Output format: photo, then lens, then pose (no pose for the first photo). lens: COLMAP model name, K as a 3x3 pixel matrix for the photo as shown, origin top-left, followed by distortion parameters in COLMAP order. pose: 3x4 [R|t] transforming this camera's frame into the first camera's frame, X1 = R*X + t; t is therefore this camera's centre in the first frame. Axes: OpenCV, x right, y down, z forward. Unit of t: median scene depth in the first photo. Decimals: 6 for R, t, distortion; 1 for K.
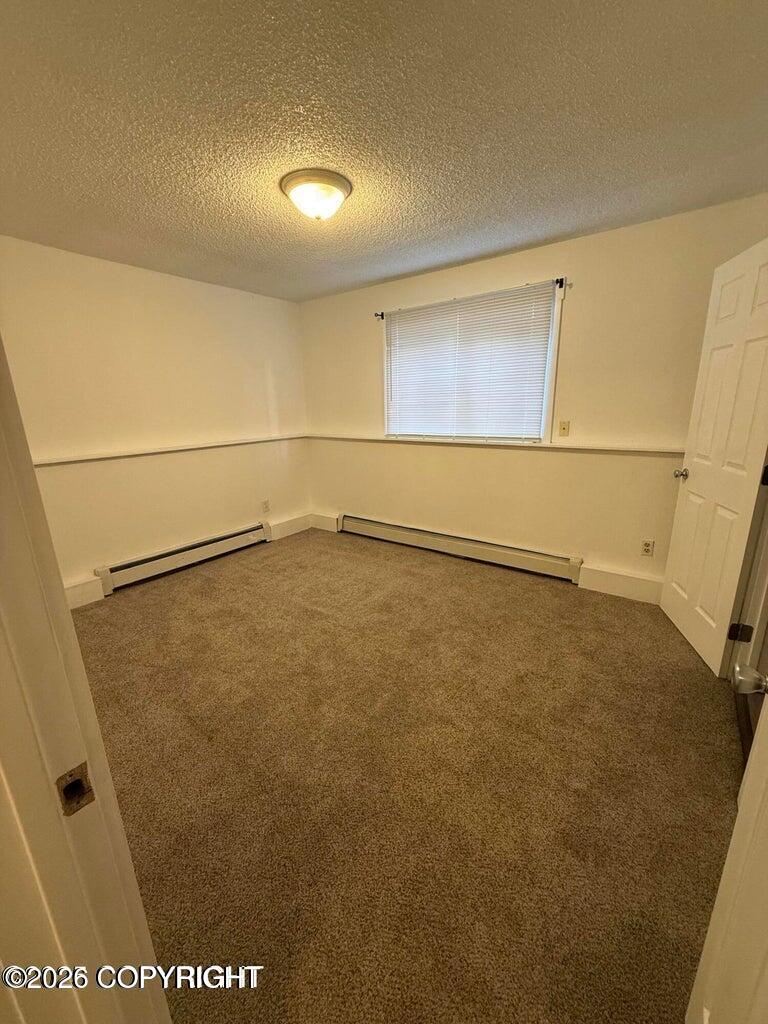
lens RADIAL K [[408.8, 0, 383.5], [0, 408.8, 513.2], [0, 0, 1]] dist [0.001888, 0.000053]
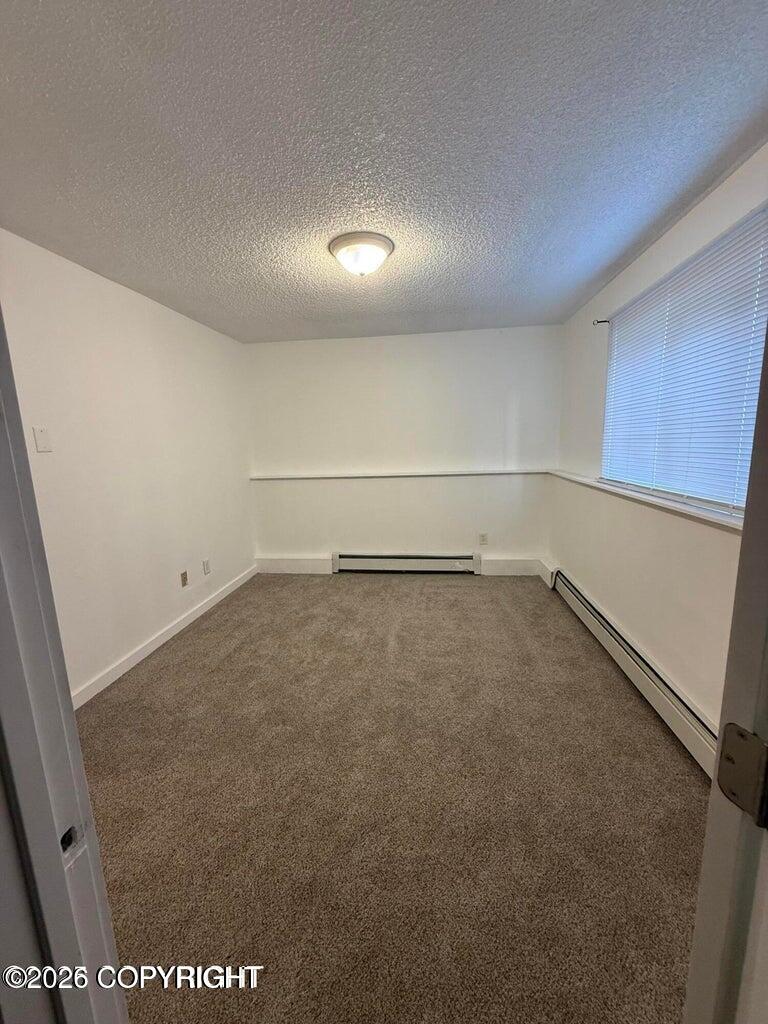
lens RADIAL K [[408.8, 0, 383.5], [0, 408.8, 513.2], [0, 0, 1]] dist [0.001888, 0.000053]
pose [[0.488150, 0.157160, -0.858493, 0.484968], [-0.203396, 0.977054, 0.063210, -0.102107], [0.848728, 0.143758, 0.508914, 0.321722]]
